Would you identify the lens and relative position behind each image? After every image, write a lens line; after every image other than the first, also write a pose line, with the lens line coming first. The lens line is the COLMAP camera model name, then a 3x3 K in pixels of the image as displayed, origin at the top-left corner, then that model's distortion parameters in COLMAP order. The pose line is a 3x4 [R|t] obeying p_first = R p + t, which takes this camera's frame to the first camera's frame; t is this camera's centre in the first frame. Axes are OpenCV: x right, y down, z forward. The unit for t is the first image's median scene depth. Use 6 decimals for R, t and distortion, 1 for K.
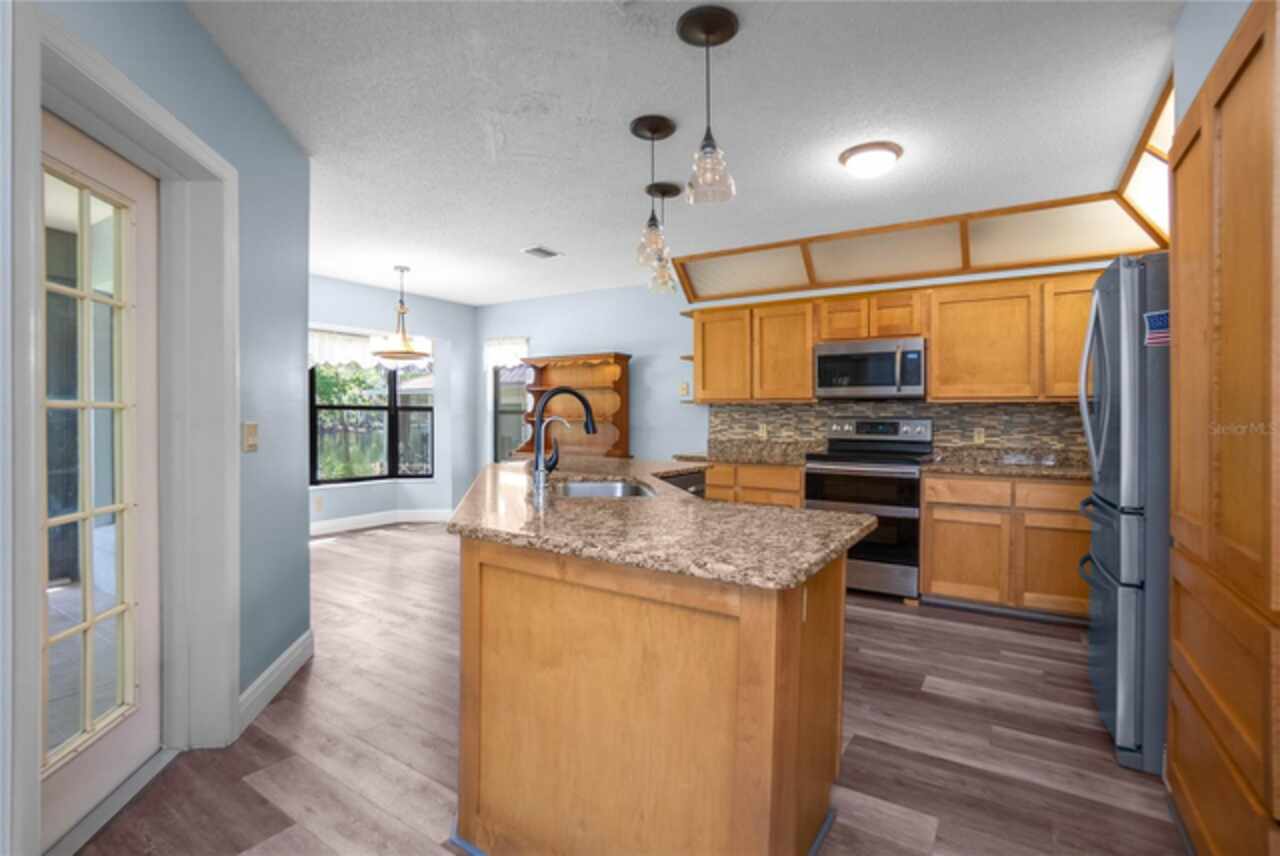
lens RADIAL K [[588.9, 0, 642.7], [0, 588.9, 435.3], [0, 0, 1]] dist [-0.063011, 0.000139]
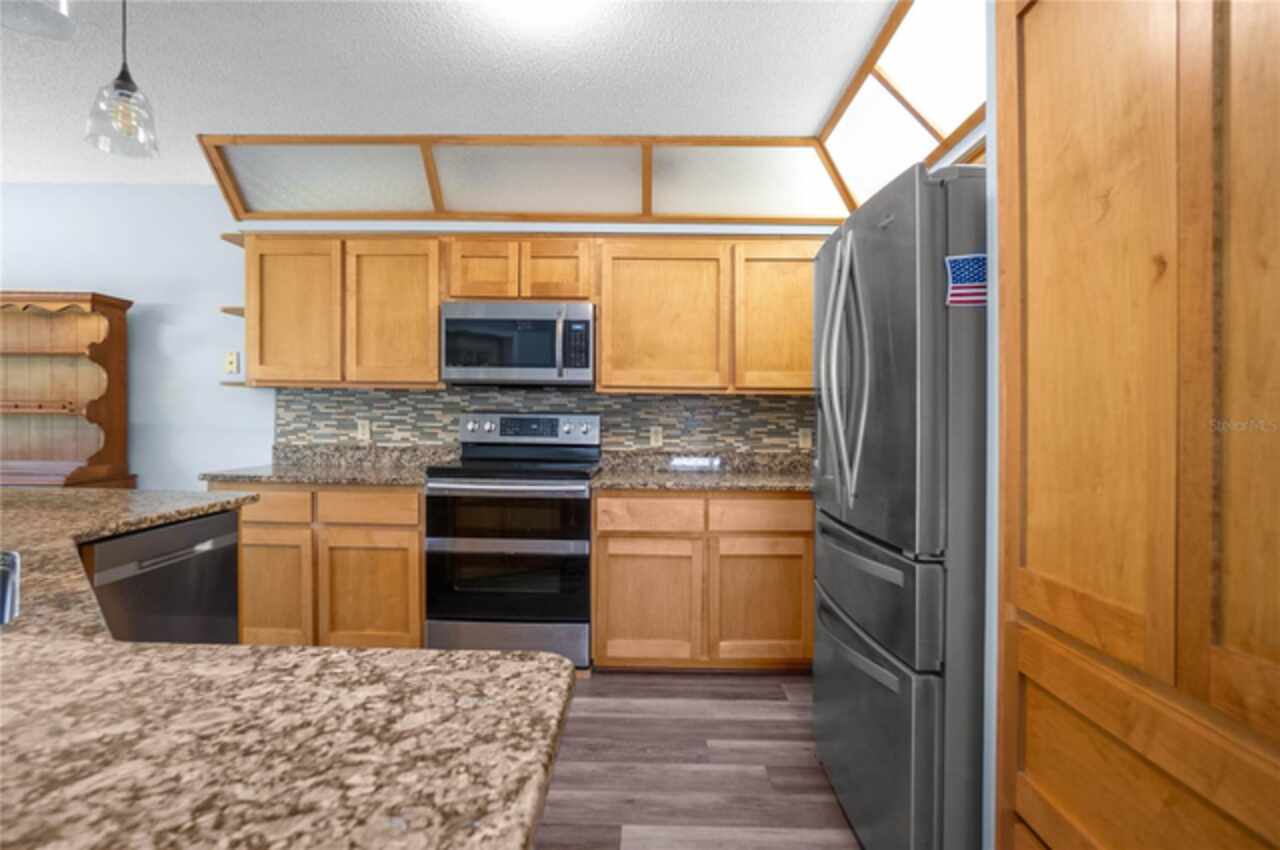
lens RADIAL K [[676.0, 0, 640.0], [0, 676.0, 425.0], [0, 0, 1]] dist [-0.048231, -0.000321]
pose [[0.847341, -0.000207, 0.531049, 0.081089], [0.005753, 0.999945, -0.008790, -0.007205], [-0.531017, 0.010504, 0.847296, 0.237994]]
